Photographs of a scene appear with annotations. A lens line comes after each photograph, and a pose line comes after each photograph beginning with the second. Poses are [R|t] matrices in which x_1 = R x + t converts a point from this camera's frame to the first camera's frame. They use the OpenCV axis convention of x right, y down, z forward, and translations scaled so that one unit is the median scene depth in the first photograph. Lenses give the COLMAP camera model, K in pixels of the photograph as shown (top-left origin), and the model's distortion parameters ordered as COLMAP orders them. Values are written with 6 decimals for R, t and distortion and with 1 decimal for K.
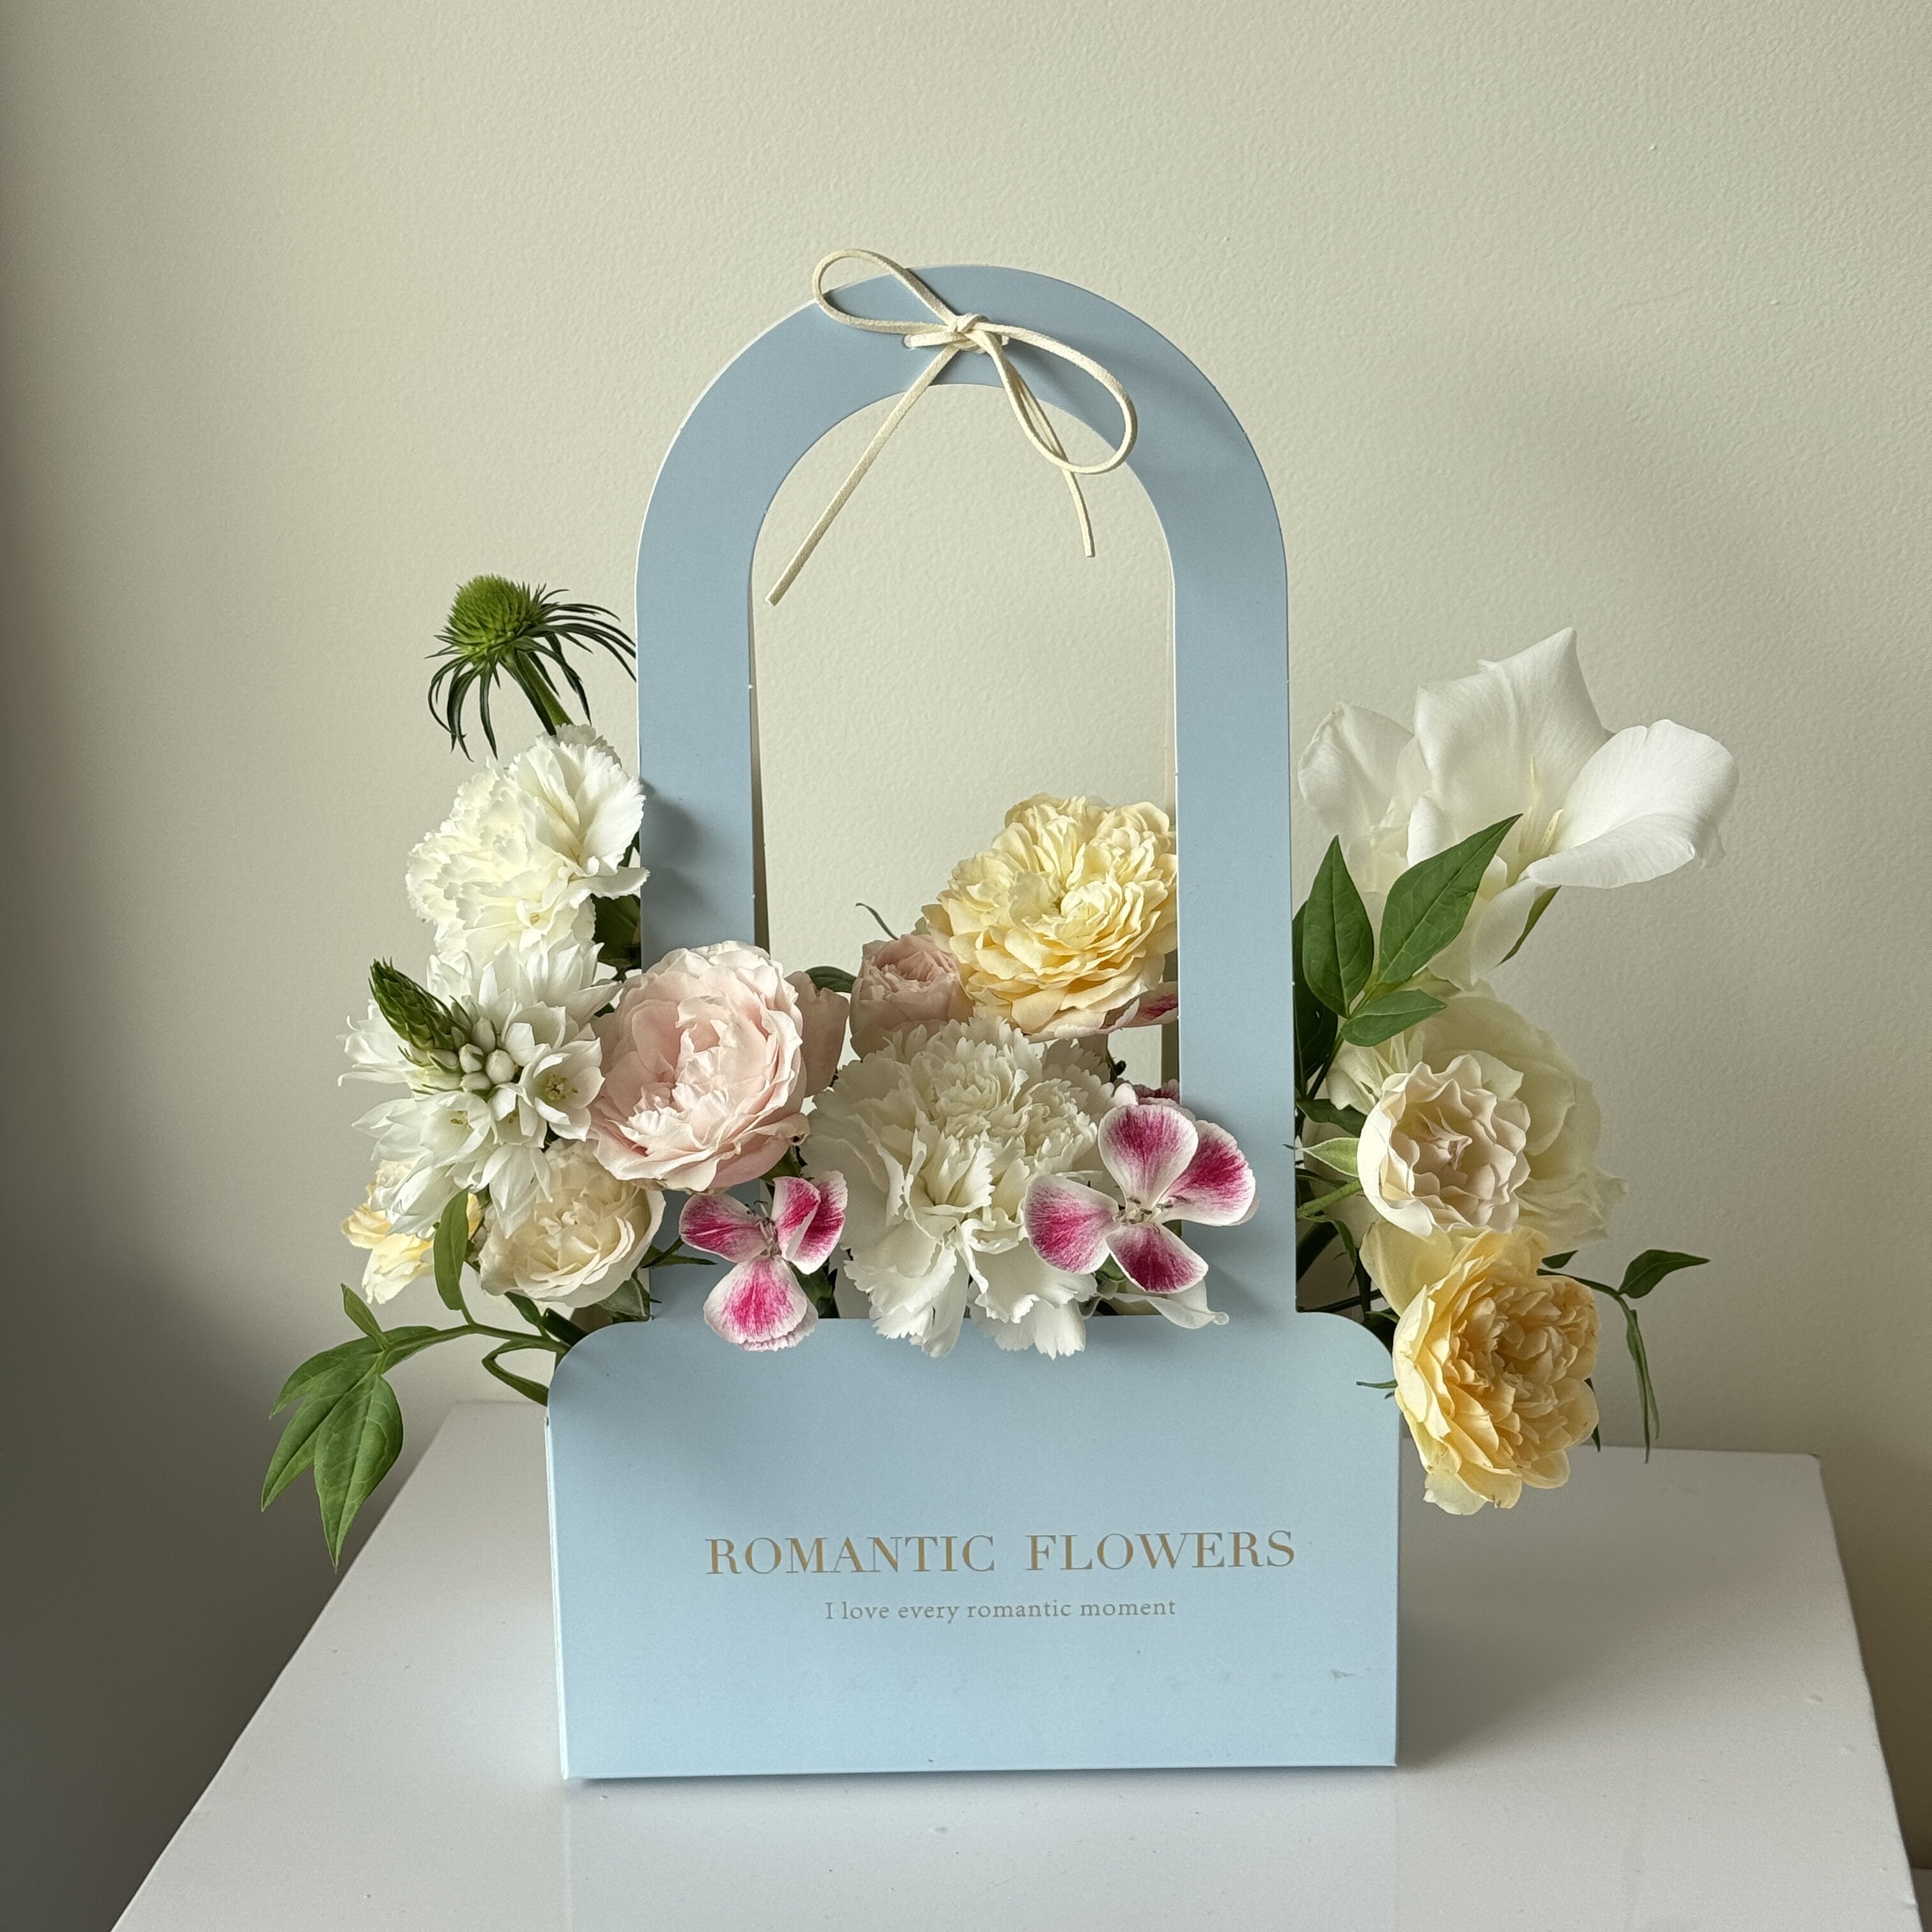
lens RADIAL K [[3617.6, 0, 972.7], [0, 3617.6, 960.0], [0, 0, 1]] dist [0.178048, 0.000000]
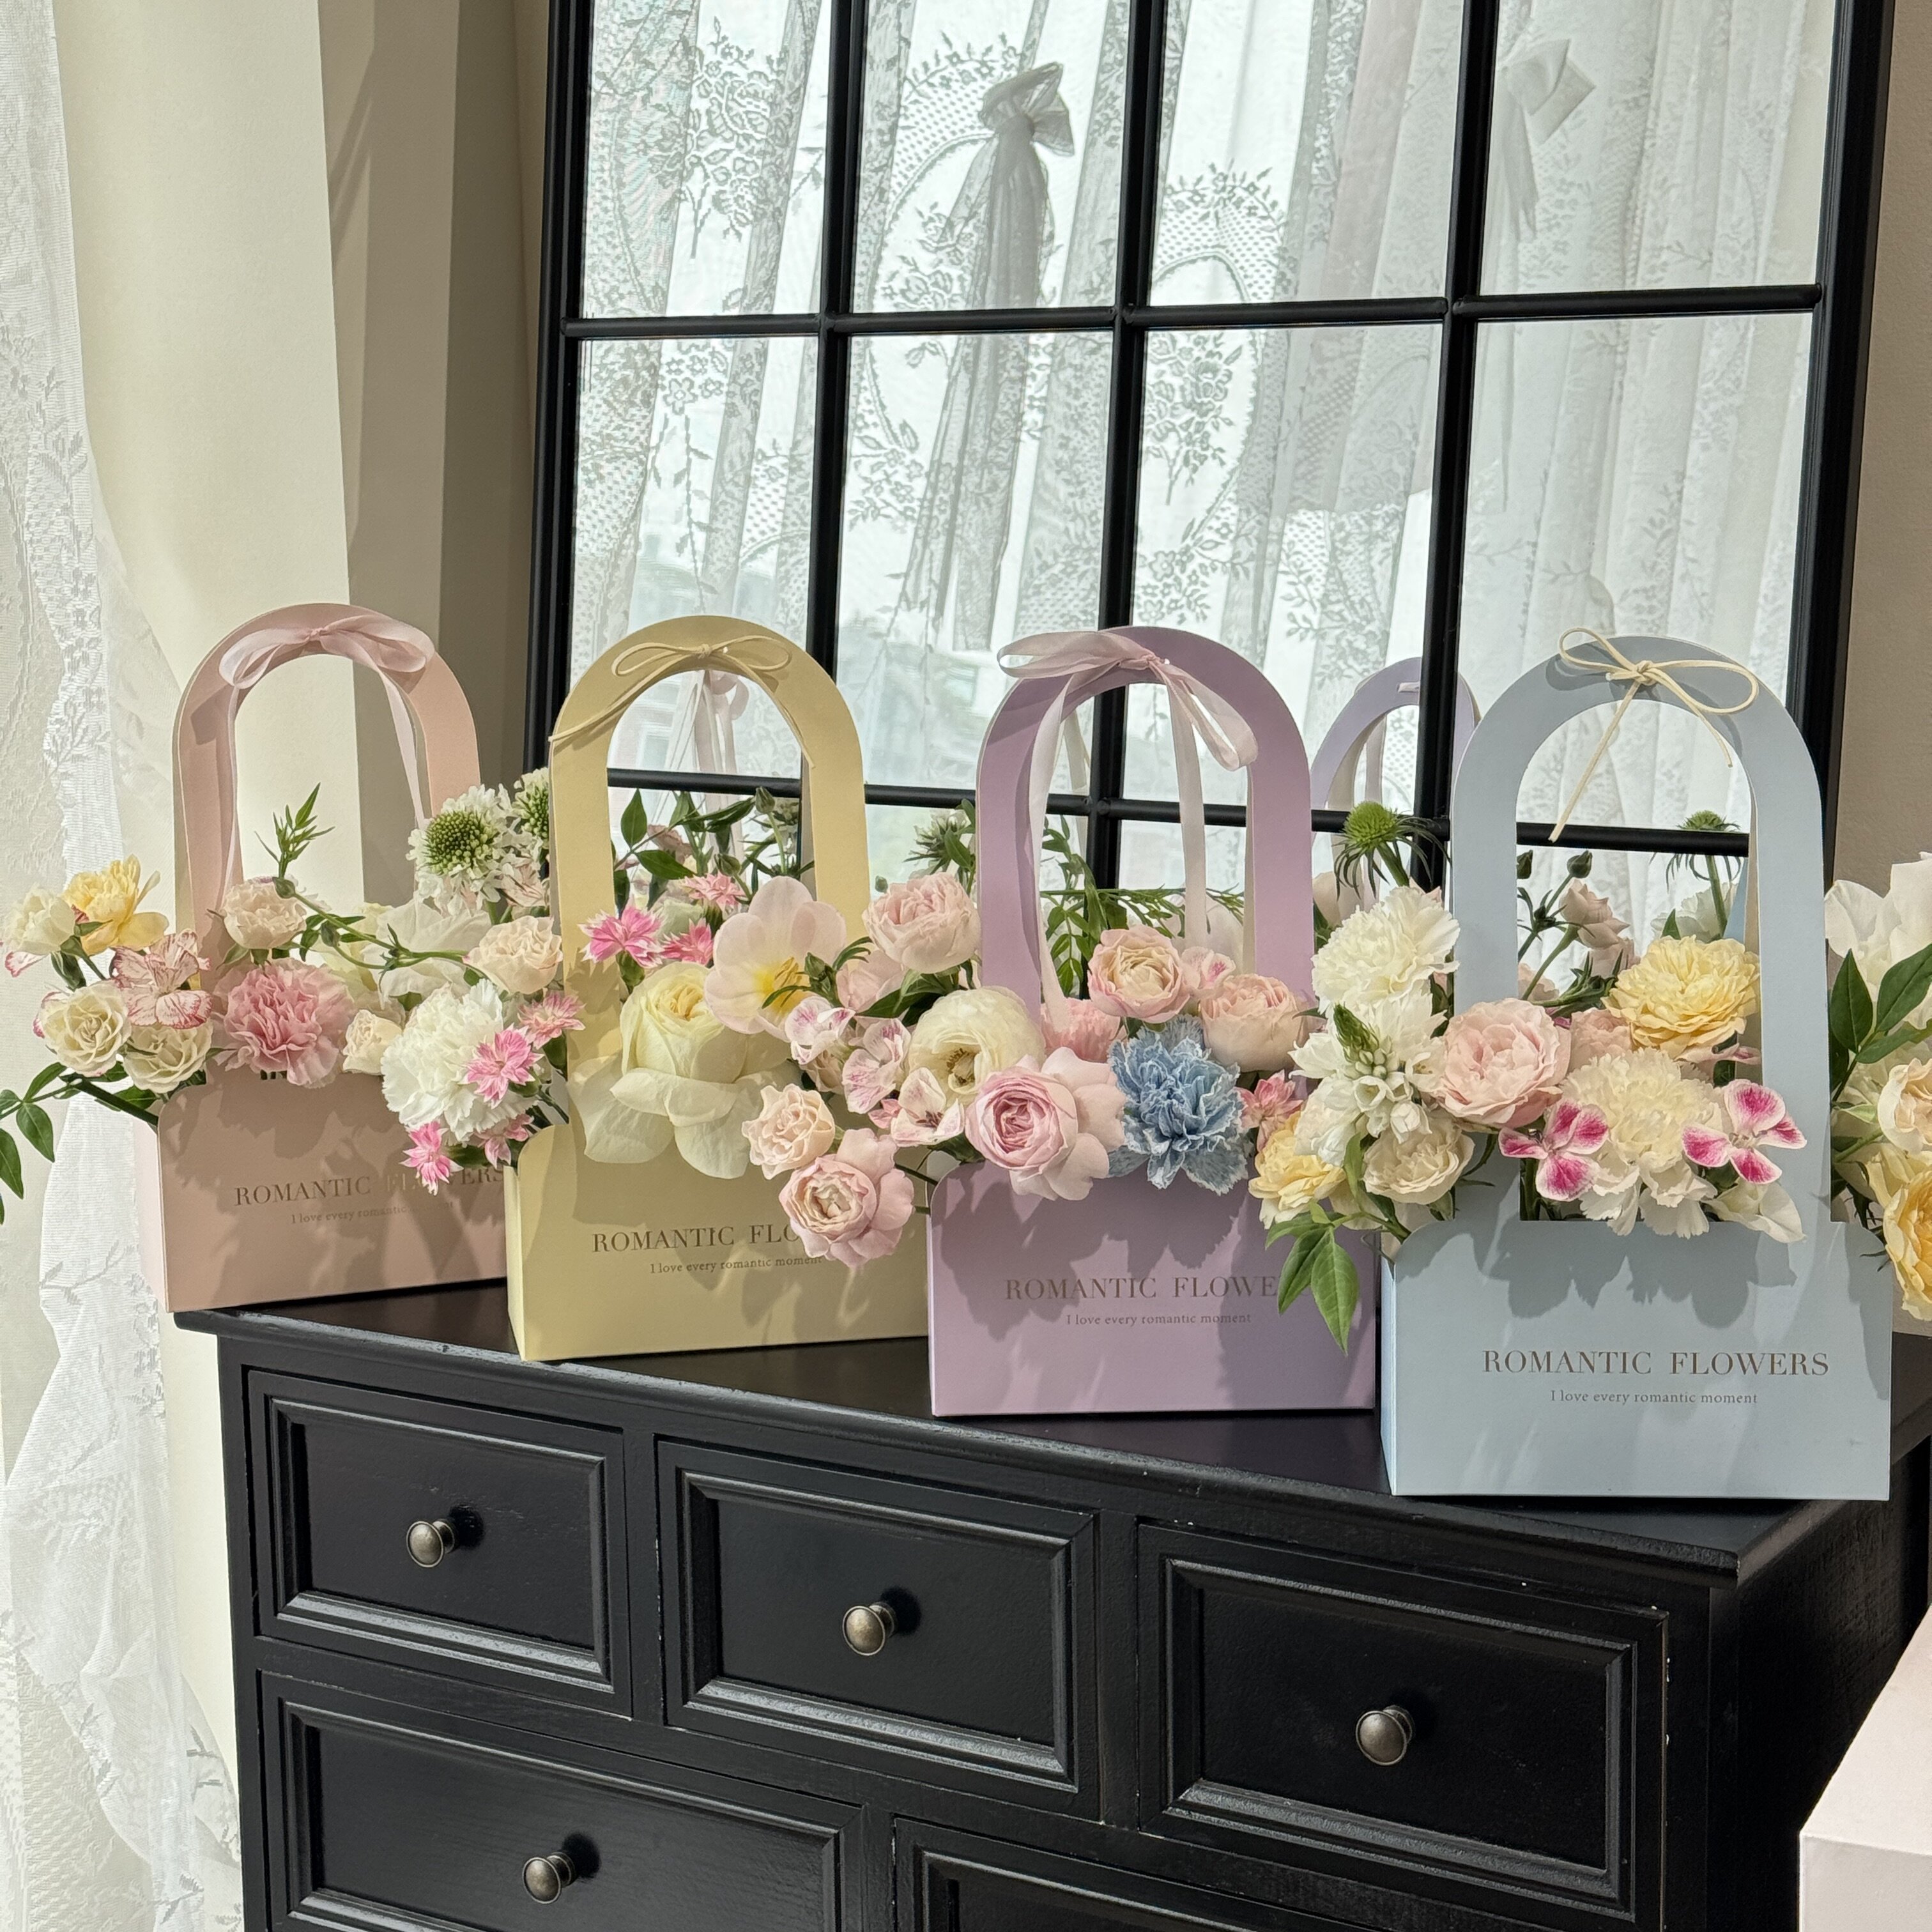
lens RADIAL K [[3617.6, 0, 960.0], [0, 3617.6, 1013.9], [0, 0, 1]] dist [0.178048, 0.000000]
pose [[0.997214, 0.009144, -0.074036, -0.196859], [-0.019778, 0.989349, -0.144213, 0.256755], [0.071929, 0.145275, 0.986773, -0.775465]]
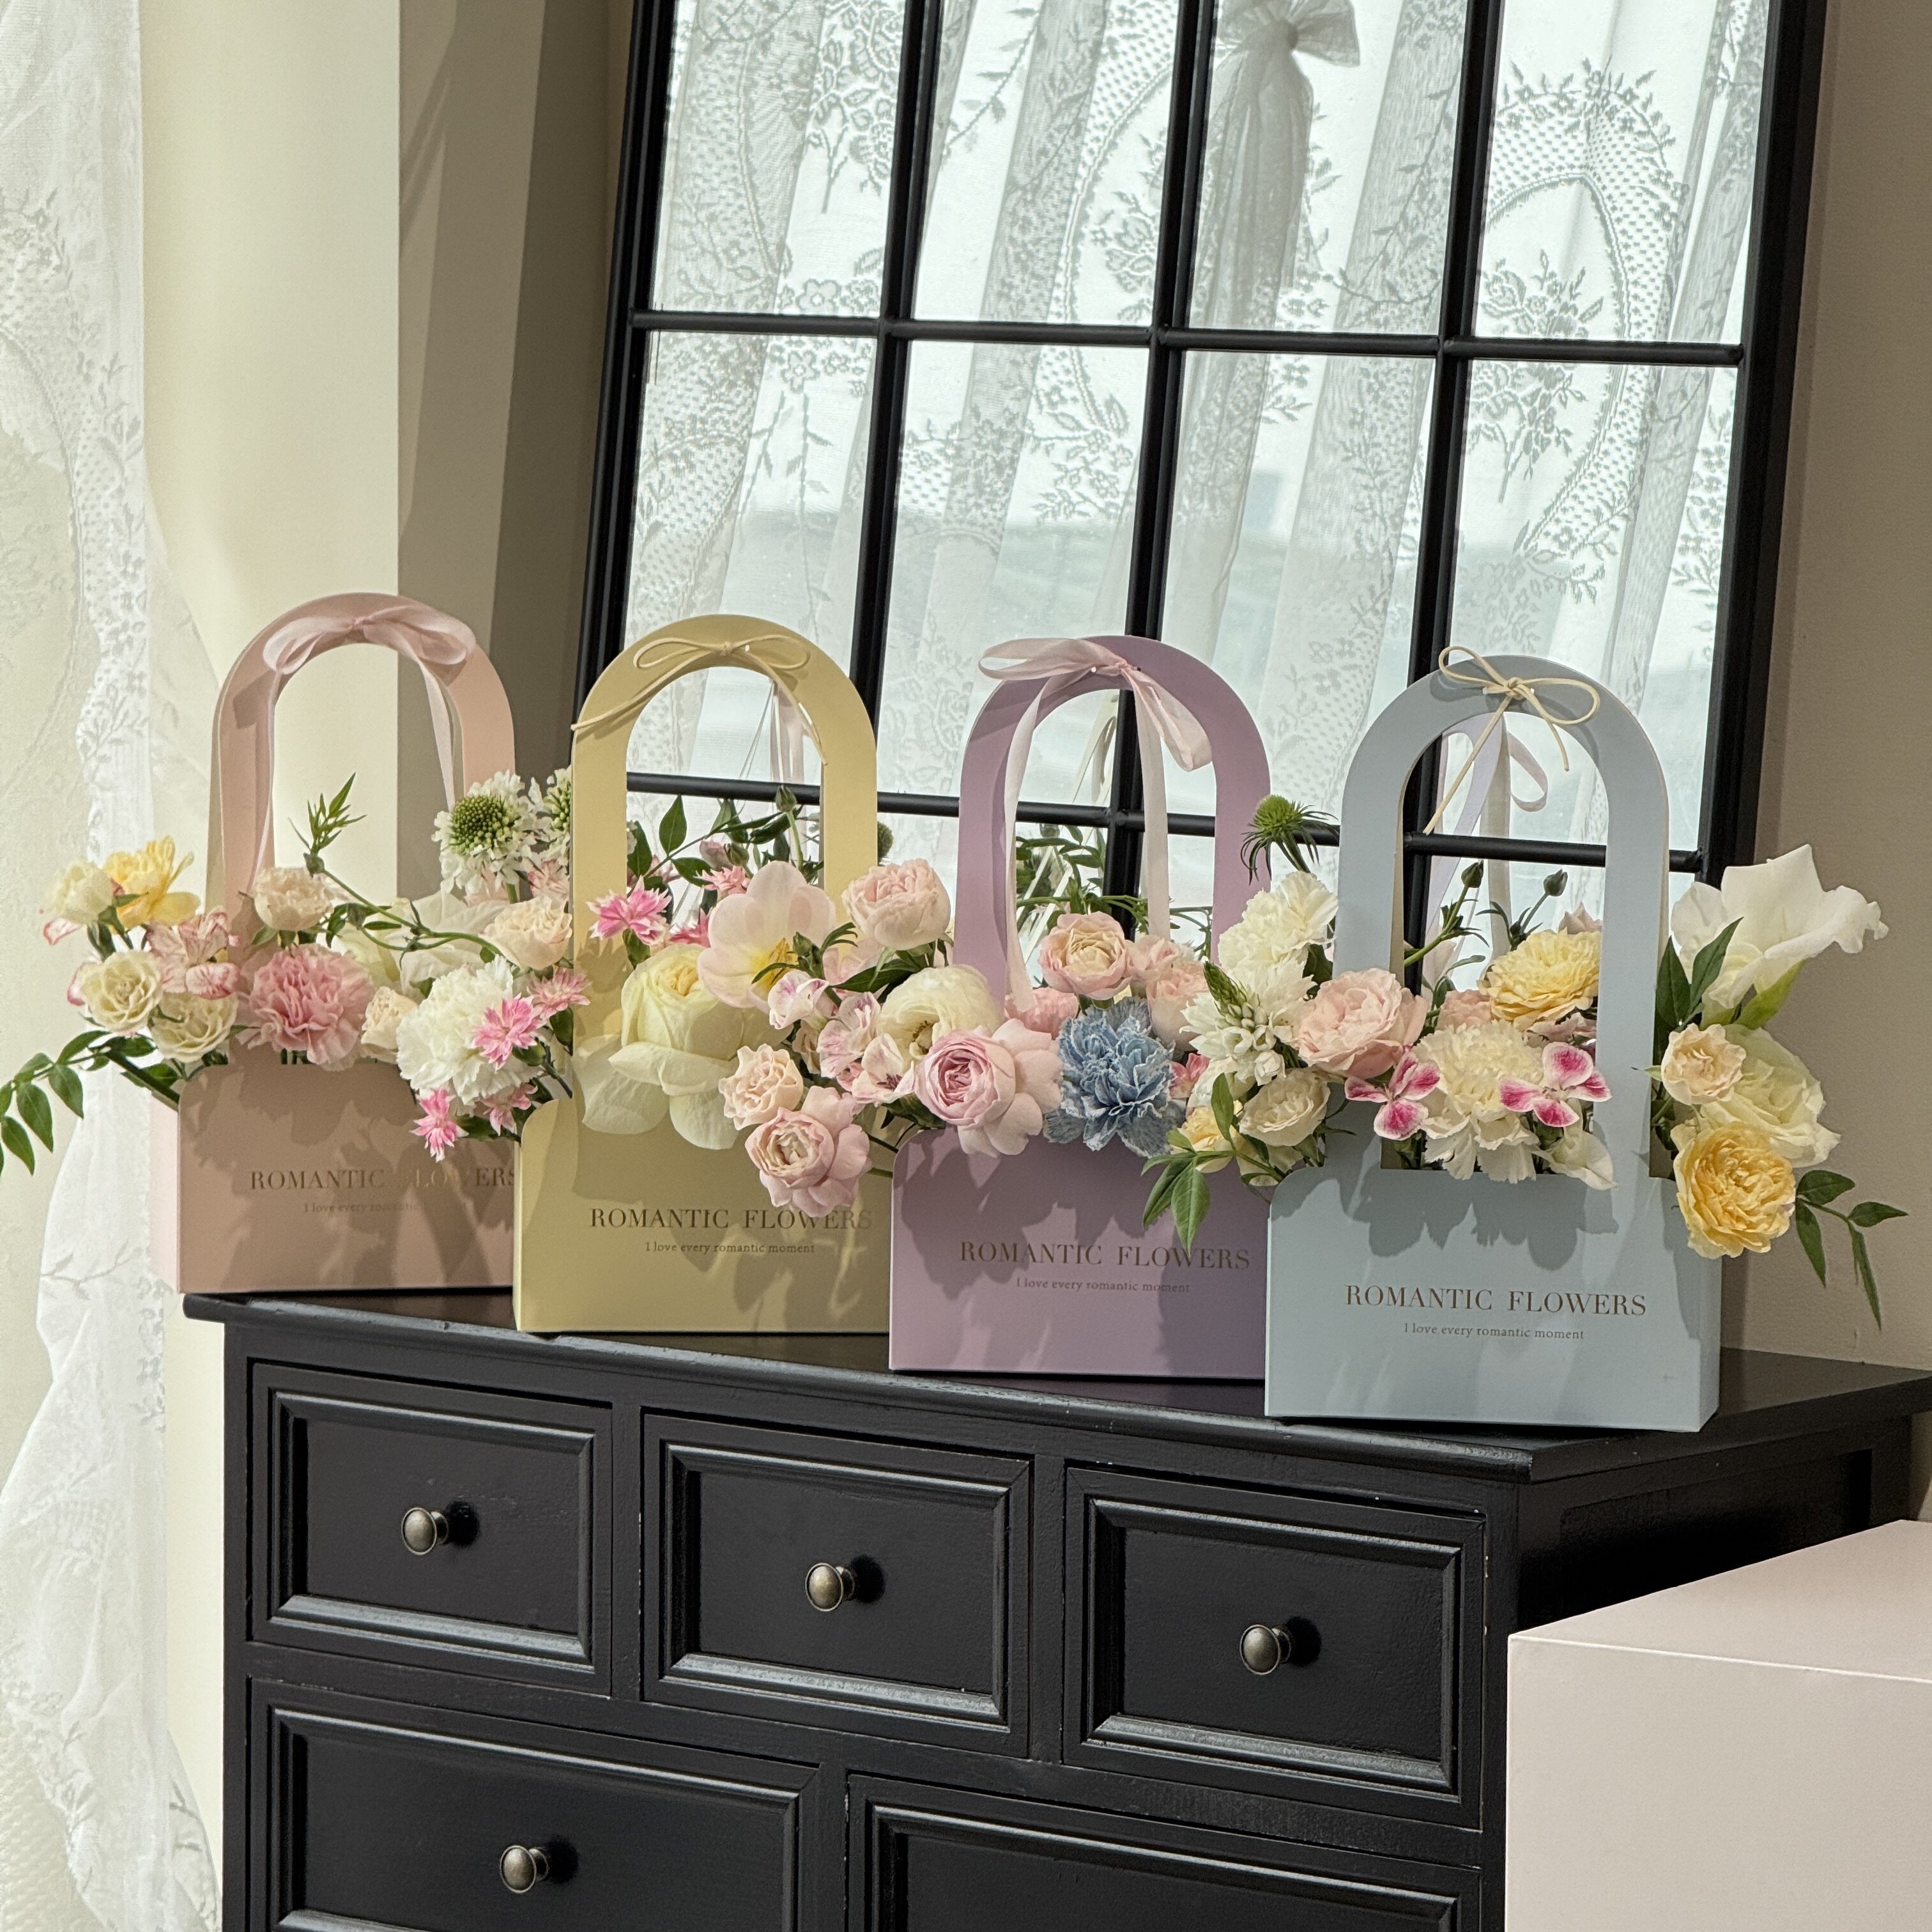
lens RADIAL K [[9079.2, 0, 970.7], [0, 9079.2, 973.4], [0, 0, 1]] dist [0.638827, 0.000000]
pose [[0.981105, 0.040063, -0.189285, 0.651757], [-0.081441, 0.972948, -0.216196, 1.075088], [0.175503, 0.227526, 0.957826, -3.784314]]
